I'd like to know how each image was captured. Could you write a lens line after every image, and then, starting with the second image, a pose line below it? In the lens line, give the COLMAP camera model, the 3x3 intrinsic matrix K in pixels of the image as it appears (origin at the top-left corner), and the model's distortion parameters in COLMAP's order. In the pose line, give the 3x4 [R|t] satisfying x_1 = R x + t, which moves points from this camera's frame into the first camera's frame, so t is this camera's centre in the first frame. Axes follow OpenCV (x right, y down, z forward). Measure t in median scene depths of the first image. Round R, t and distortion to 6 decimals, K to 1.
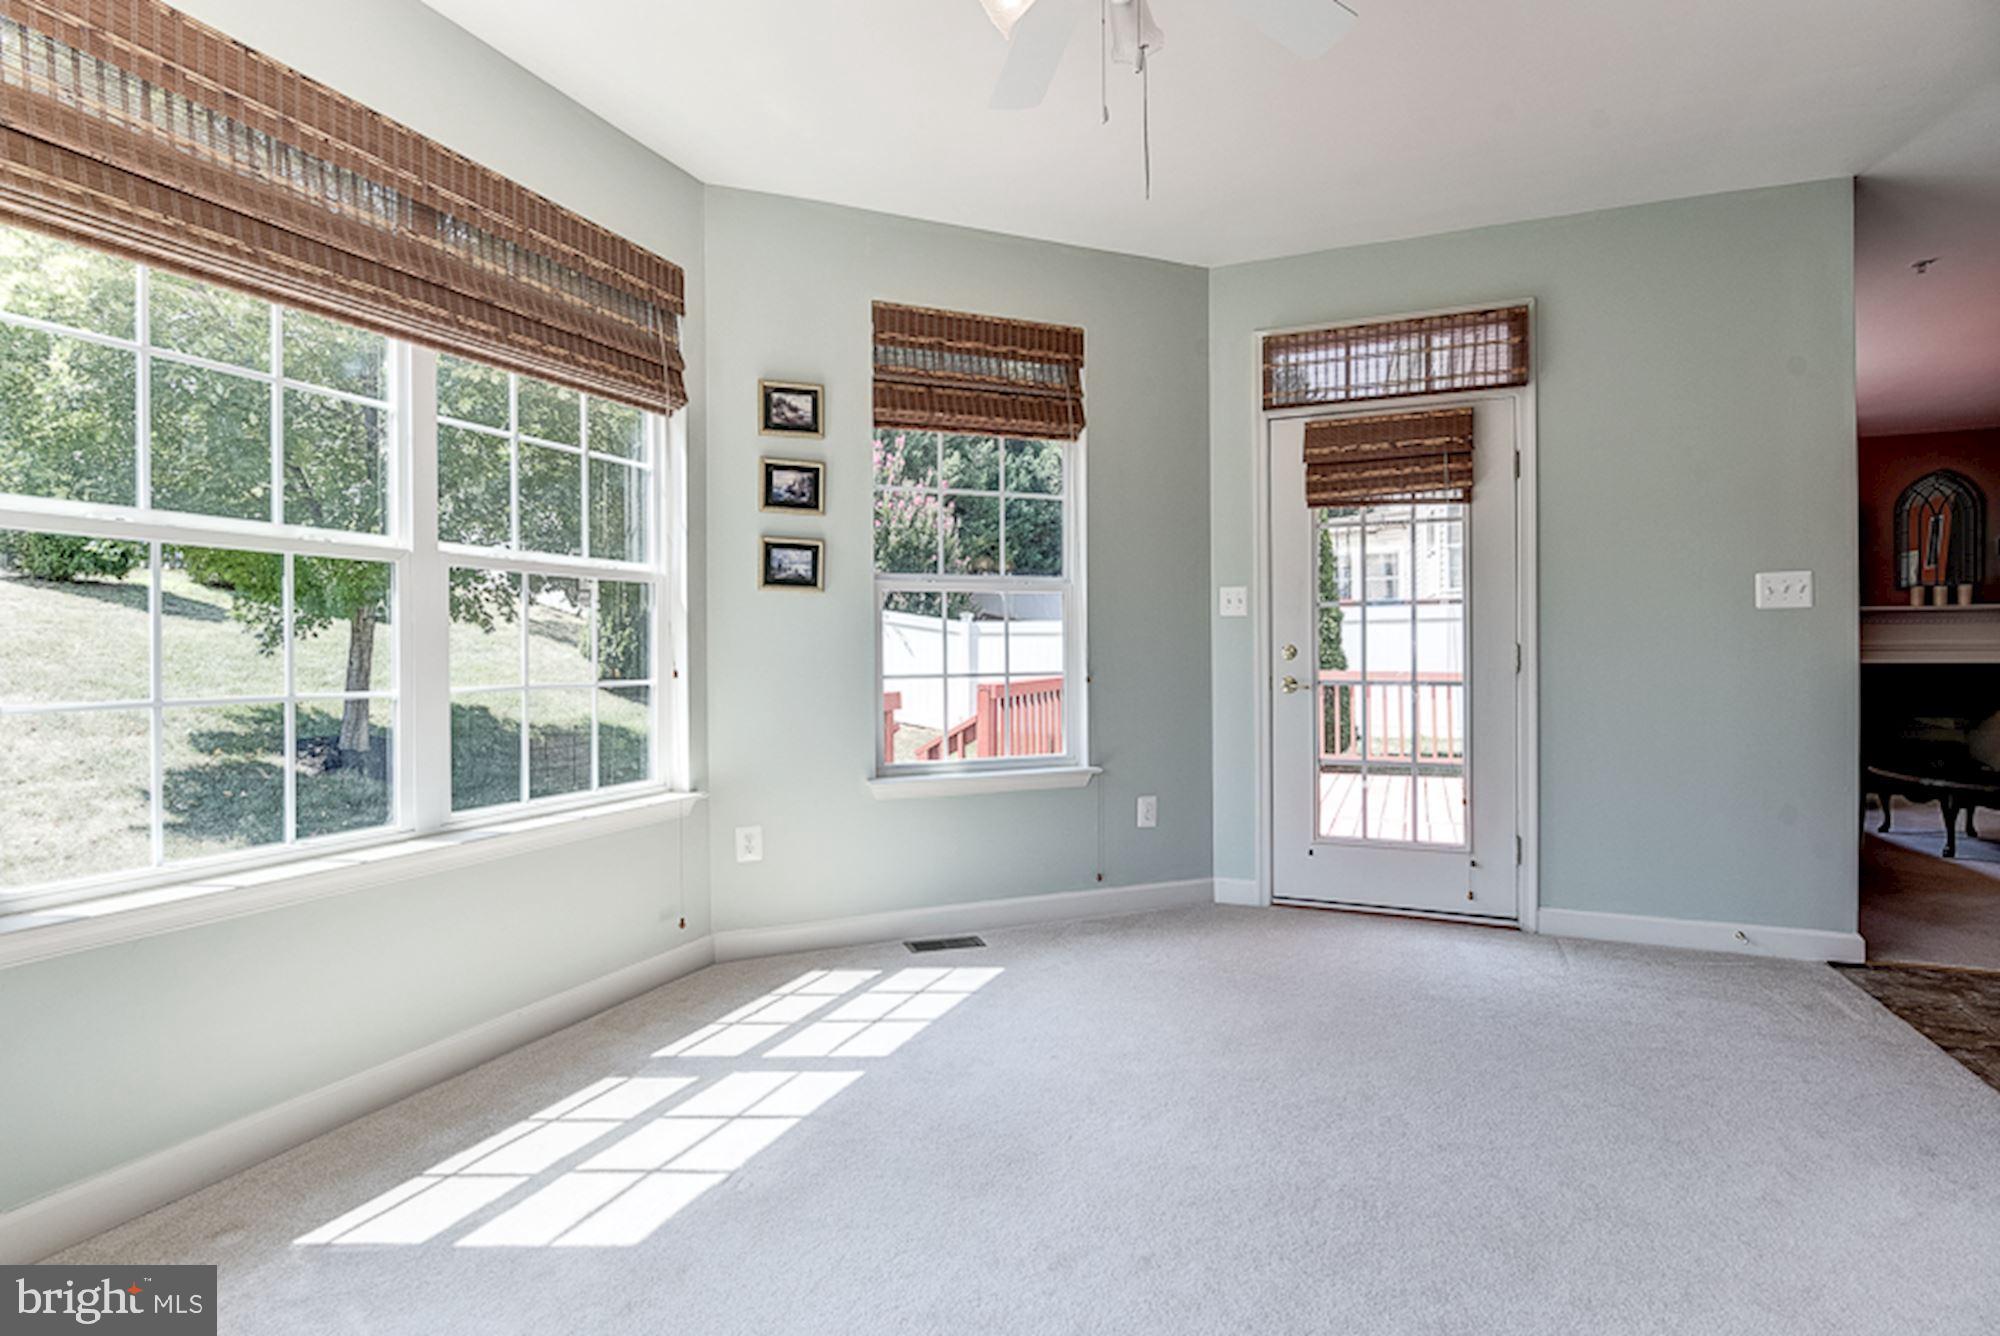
lens RADIAL K [[1000.9, 0, 988.1], [0, 1000.9, 660.2], [0, 0, 1]] dist [-0.007316, 0.000230]
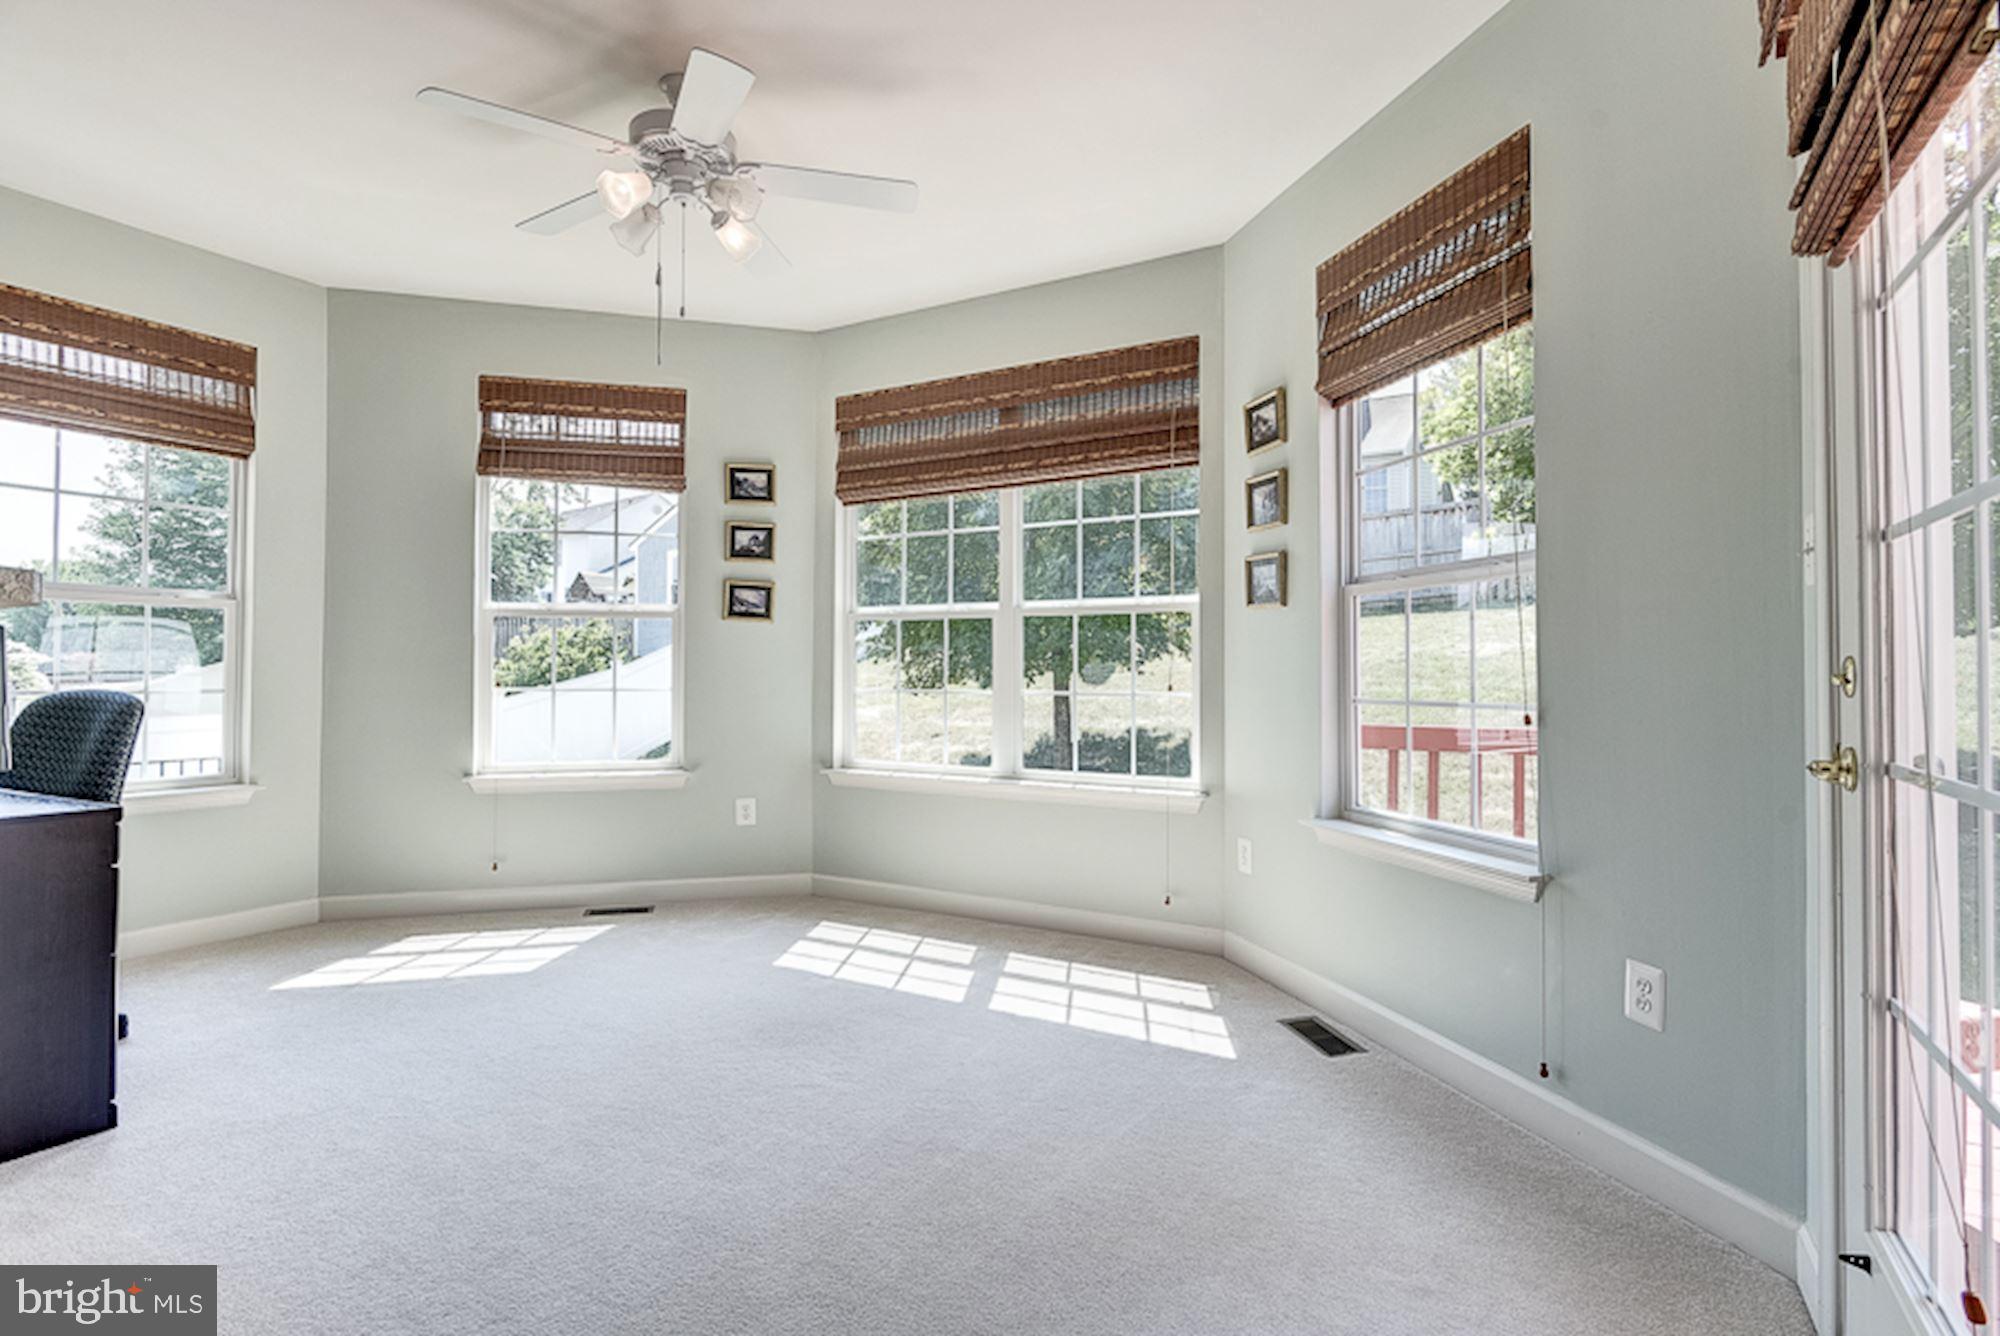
lens RADIAL K [[1000.9, 0, 988.1], [0, 1000.9, 660.2], [0, 0, 1]] dist [-0.007316, 0.000230]
pose [[-0.130788, -0.005206, -0.991397, 0.957425], [-0.009635, 0.999946, -0.003980, -0.013454], [0.991363, 0.009032, -0.130831, 1.018305]]
